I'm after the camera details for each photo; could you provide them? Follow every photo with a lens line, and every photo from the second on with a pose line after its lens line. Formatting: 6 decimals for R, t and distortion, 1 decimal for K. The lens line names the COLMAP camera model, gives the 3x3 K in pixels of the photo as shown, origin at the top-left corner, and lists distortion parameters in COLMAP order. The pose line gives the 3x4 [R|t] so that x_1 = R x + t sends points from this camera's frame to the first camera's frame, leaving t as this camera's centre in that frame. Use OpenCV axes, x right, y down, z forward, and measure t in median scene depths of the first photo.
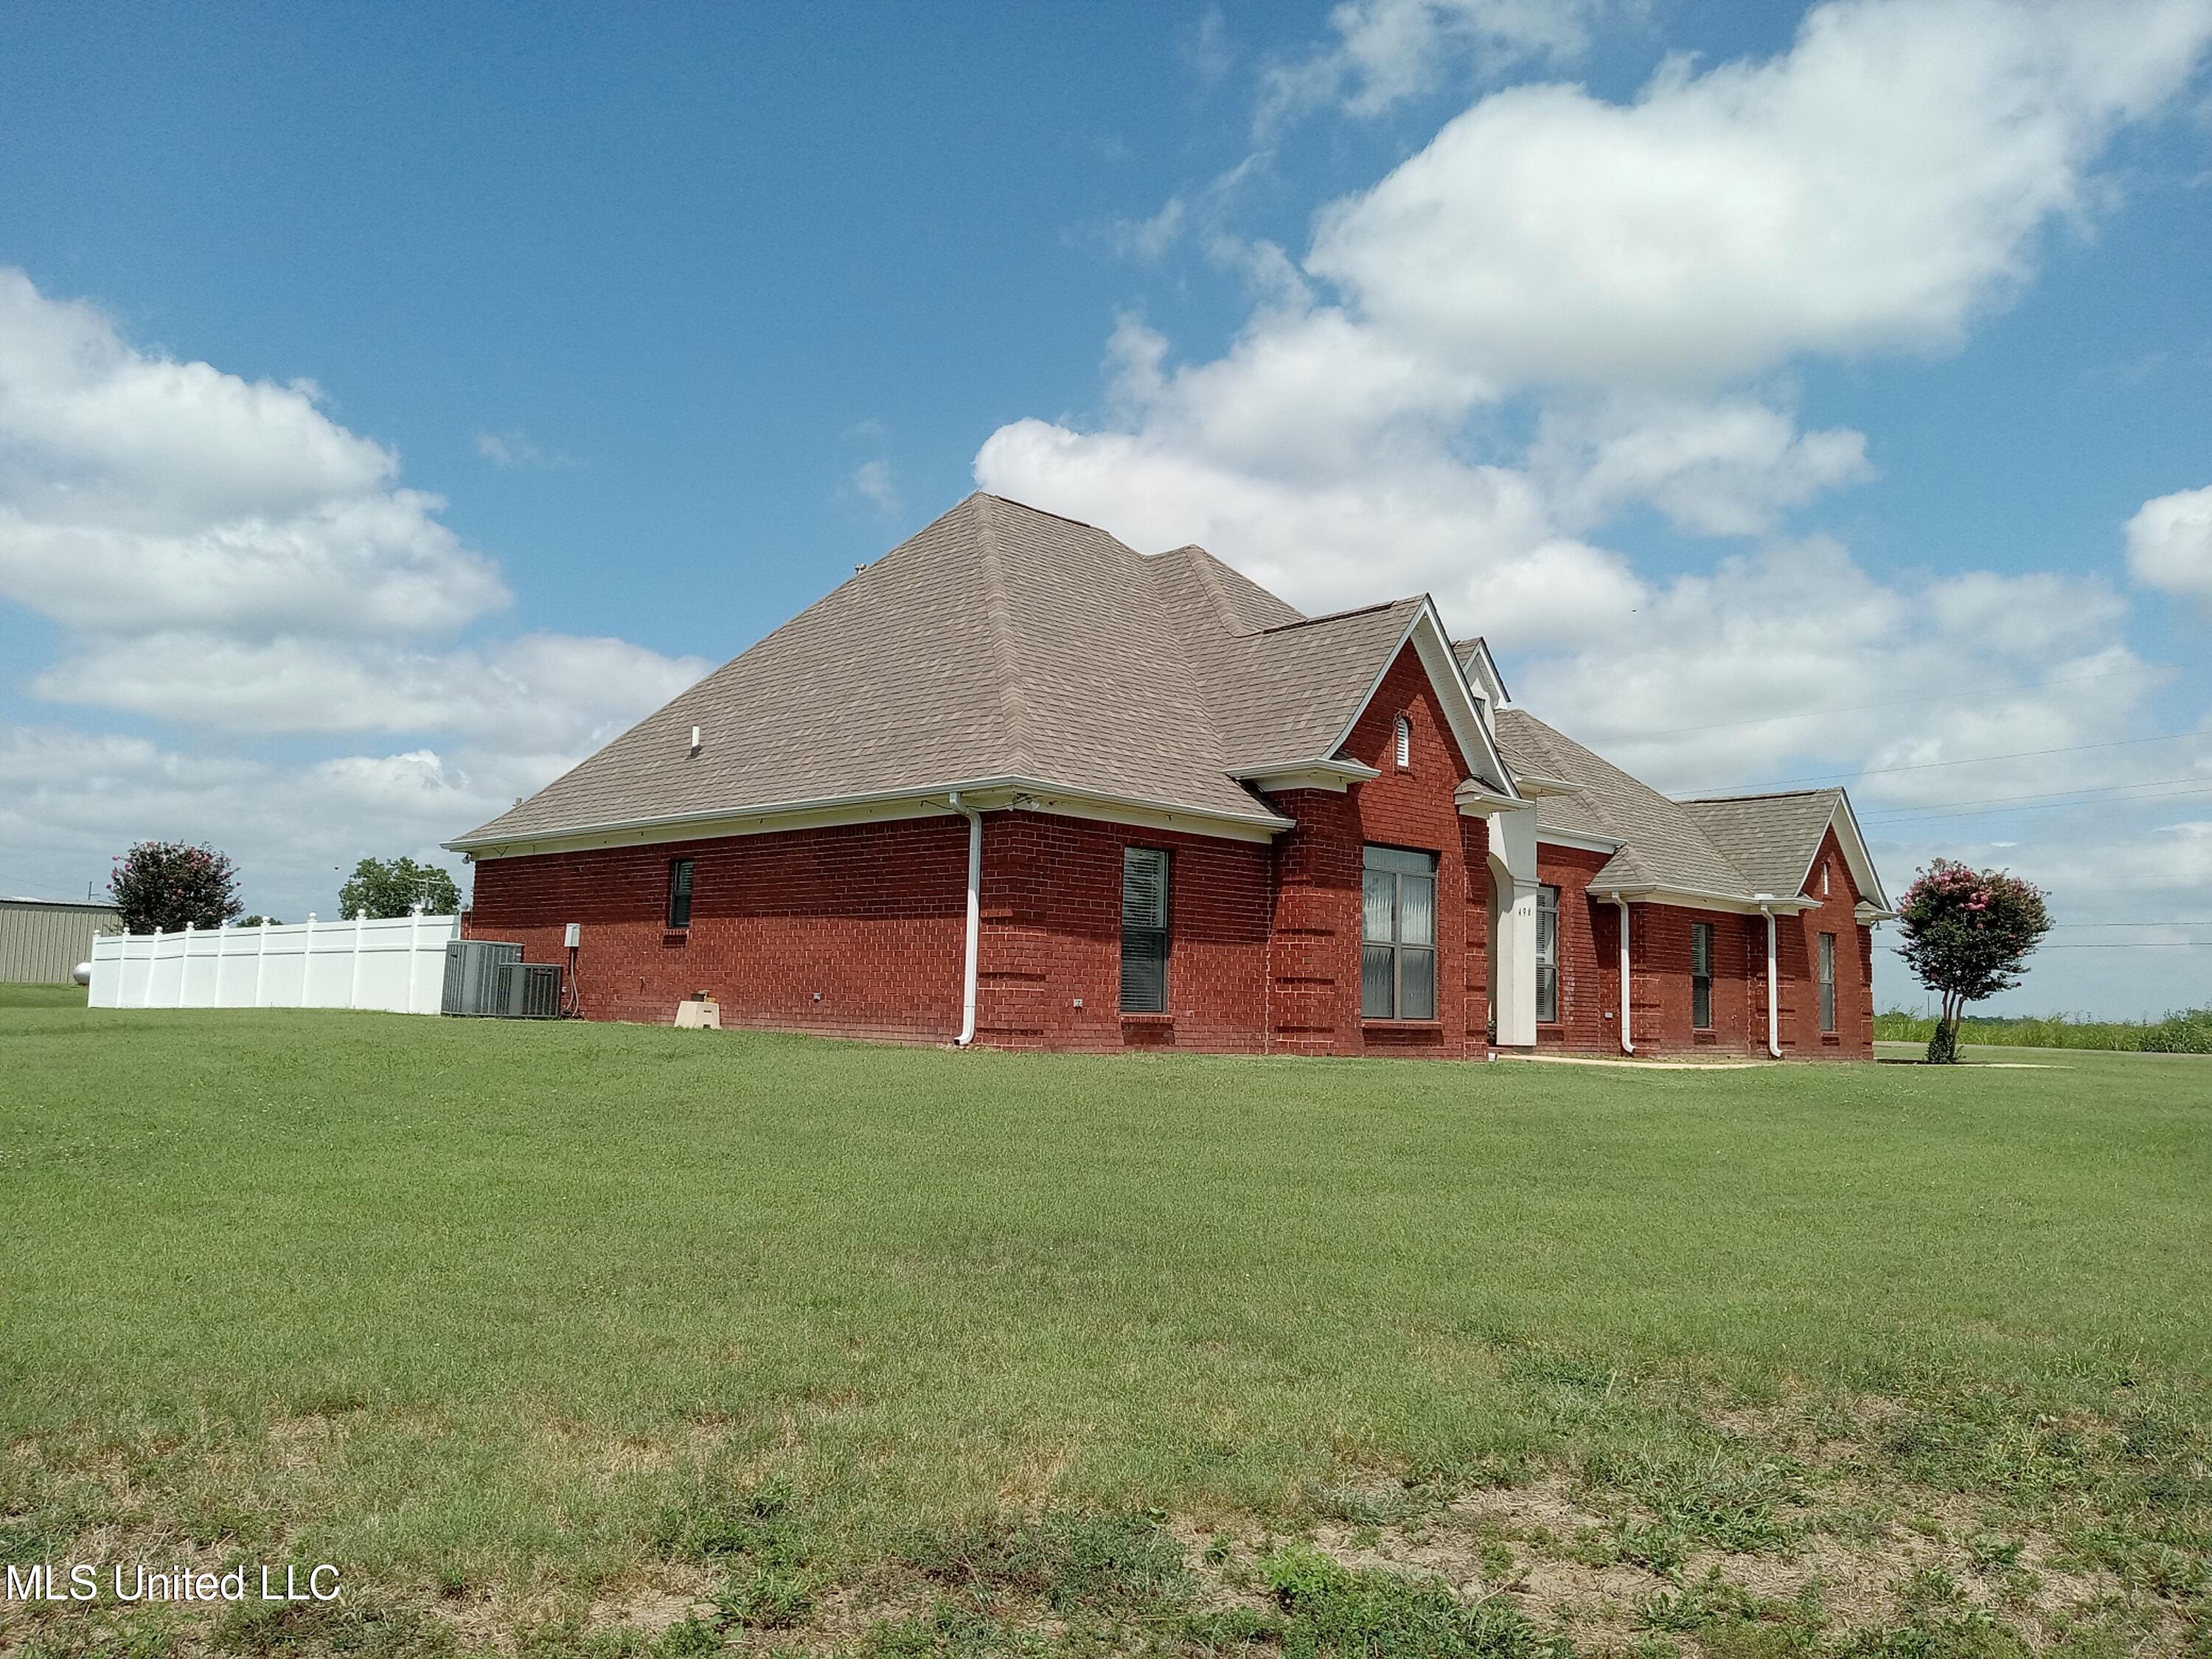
lens RADIAL K [[1666.4, 0, 1106.0], [0, 1666.4, 829.5], [0, 0, 1]] dist [0.056779, -0.123865]
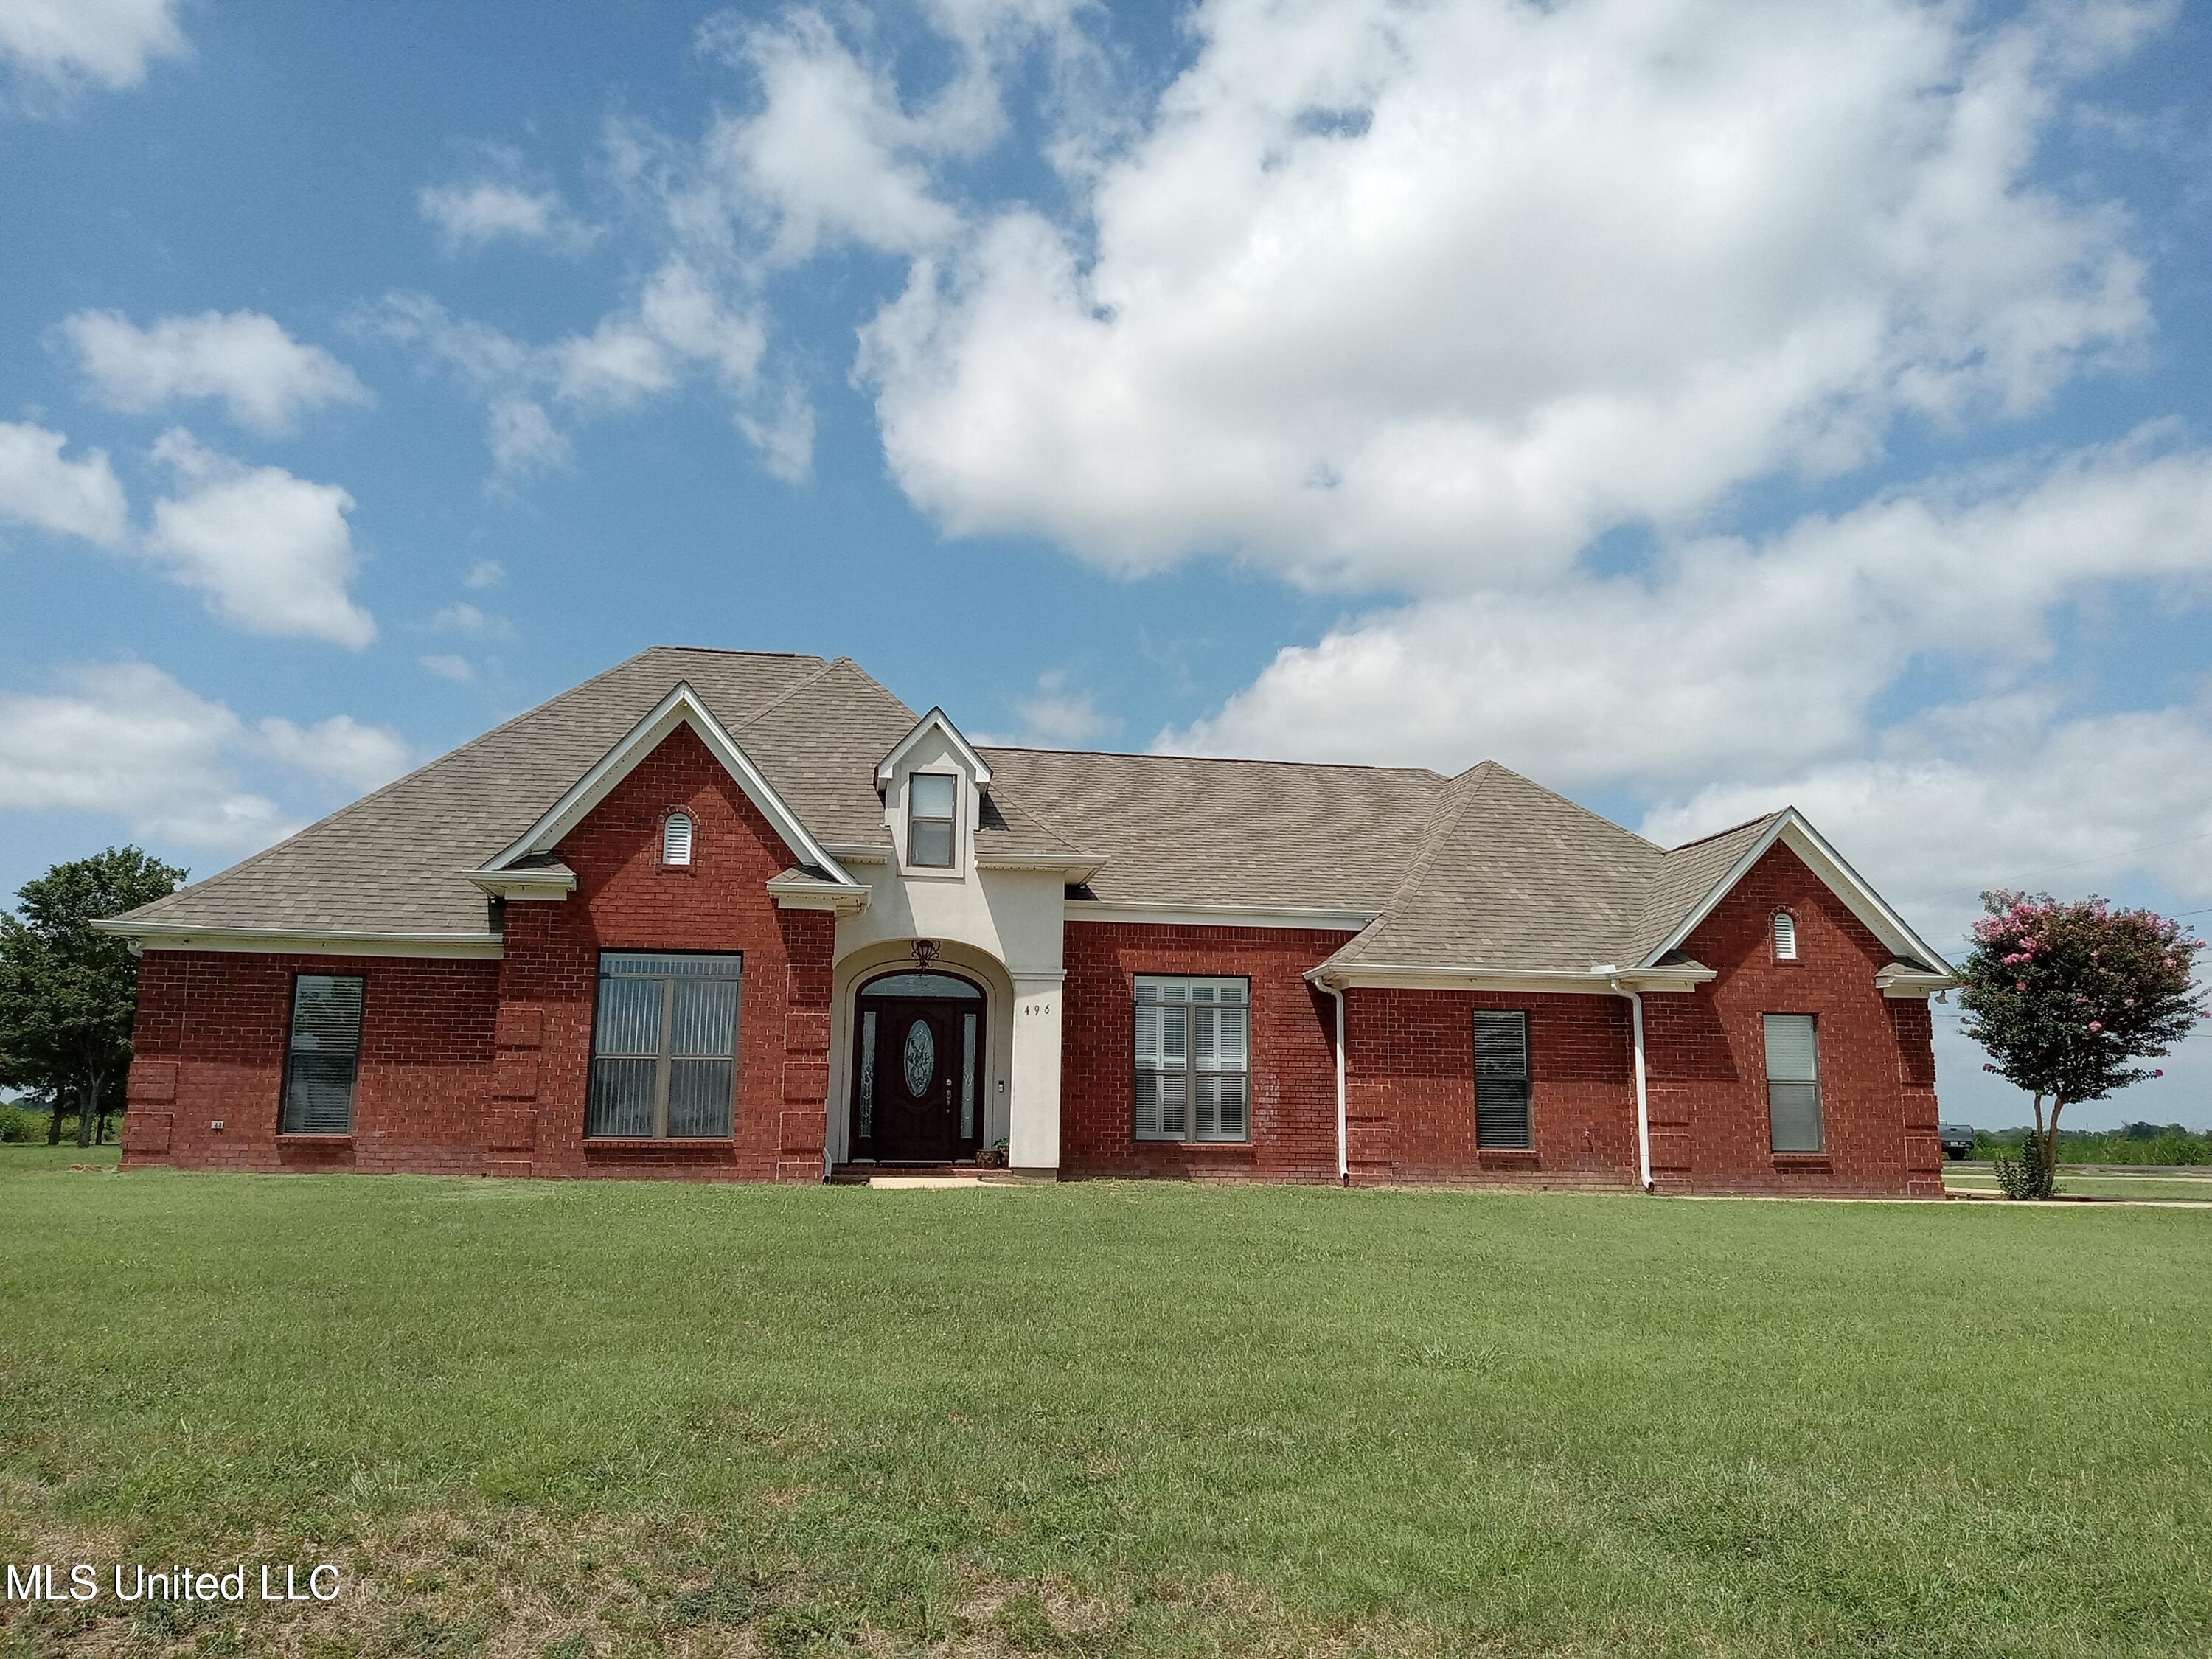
lens RADIAL K [[1666.4, 0, 1106.0], [0, 1666.4, 829.5], [0, 0, 1]] dist [0.056779, -0.123865]
pose [[0.802866, -0.133911, -0.580924, 0.844950], [0.073806, 0.989276, -0.126038, 0.072577], [0.591573, 0.058316, 0.804140, 0.354066]]
